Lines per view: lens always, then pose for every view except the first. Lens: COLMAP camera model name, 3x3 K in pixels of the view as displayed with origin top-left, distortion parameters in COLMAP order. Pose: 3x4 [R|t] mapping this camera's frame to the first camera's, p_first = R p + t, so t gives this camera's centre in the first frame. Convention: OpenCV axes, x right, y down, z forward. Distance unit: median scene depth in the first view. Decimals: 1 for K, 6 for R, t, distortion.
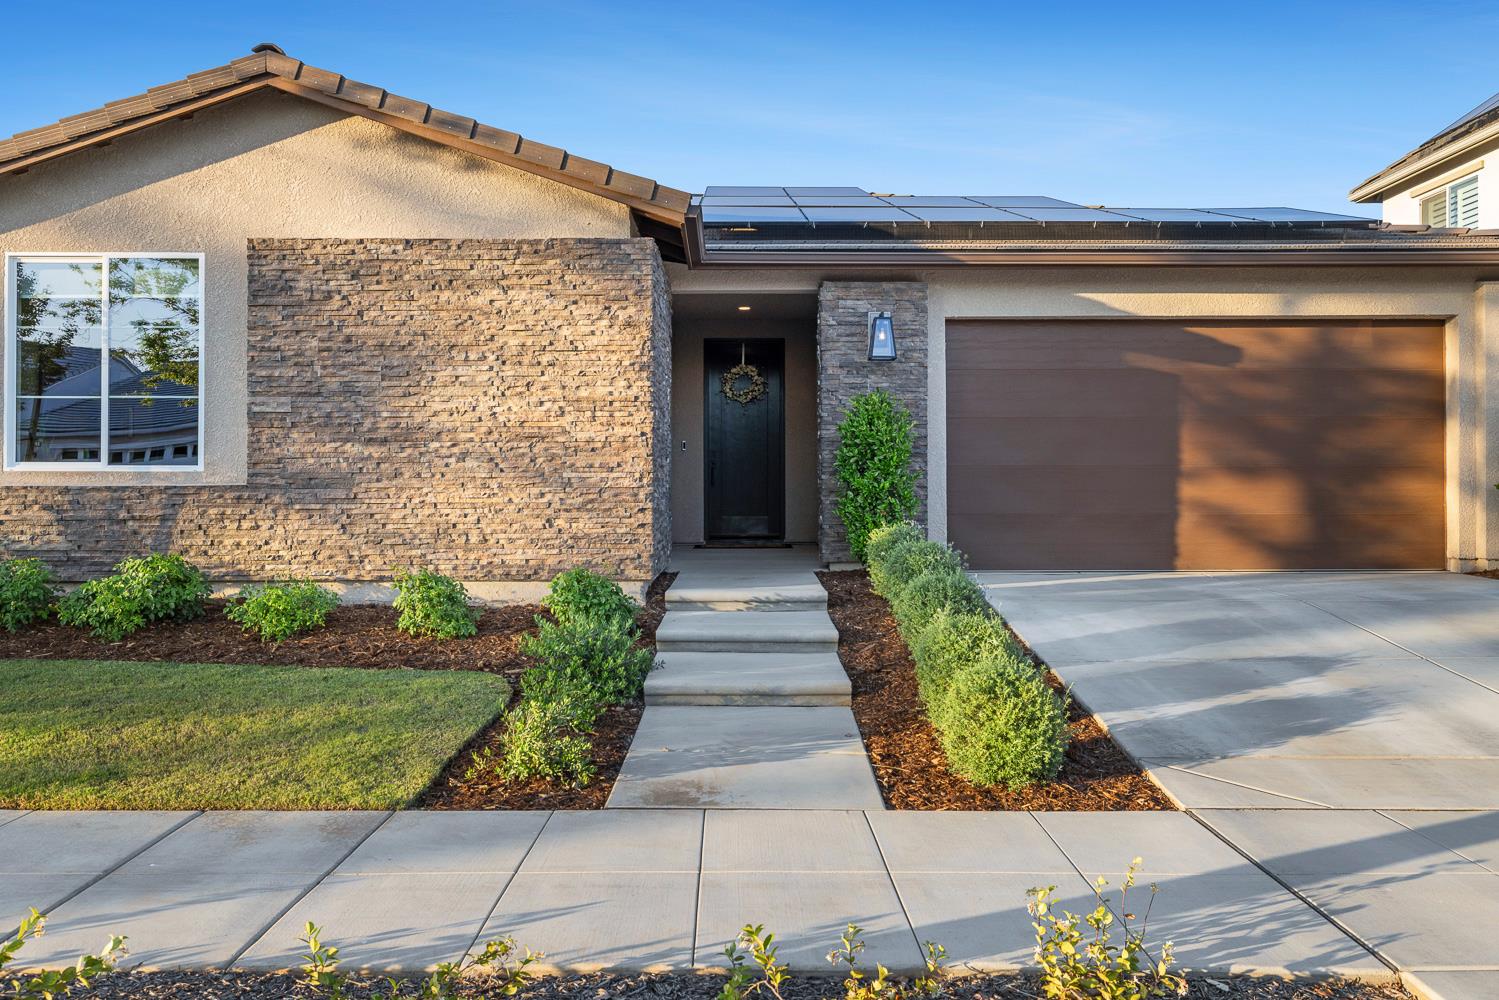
lens RADIAL K [[1128.1, 0, 752.0], [0, 1128.1, 494.6], [0, 0, 1]] dist [-0.024496, 0.004277]
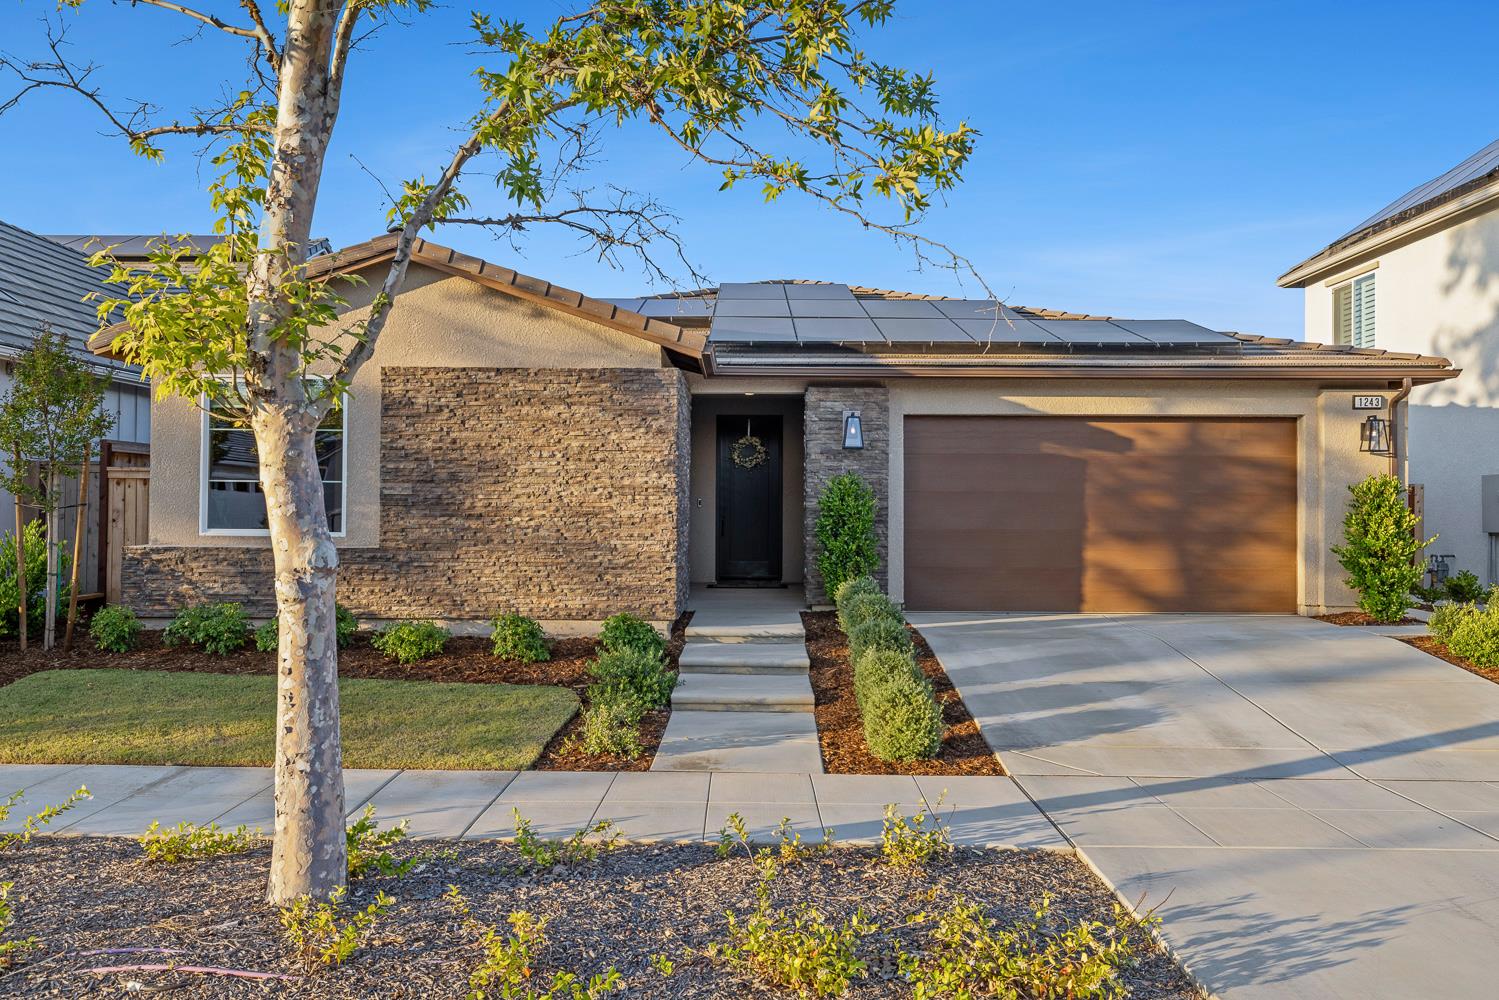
lens RADIAL K [[1128.1, 0, 748.2], [0, 1128.1, 502.5], [0, 0, 1]] dist [-0.024496, 0.004277]
pose [[0.999838, 0.006580, -0.016743, 0.020495], [-0.006748, 0.999927, -0.009996, -0.052892], [0.016676, 0.010107, 0.999810, -0.358809]]
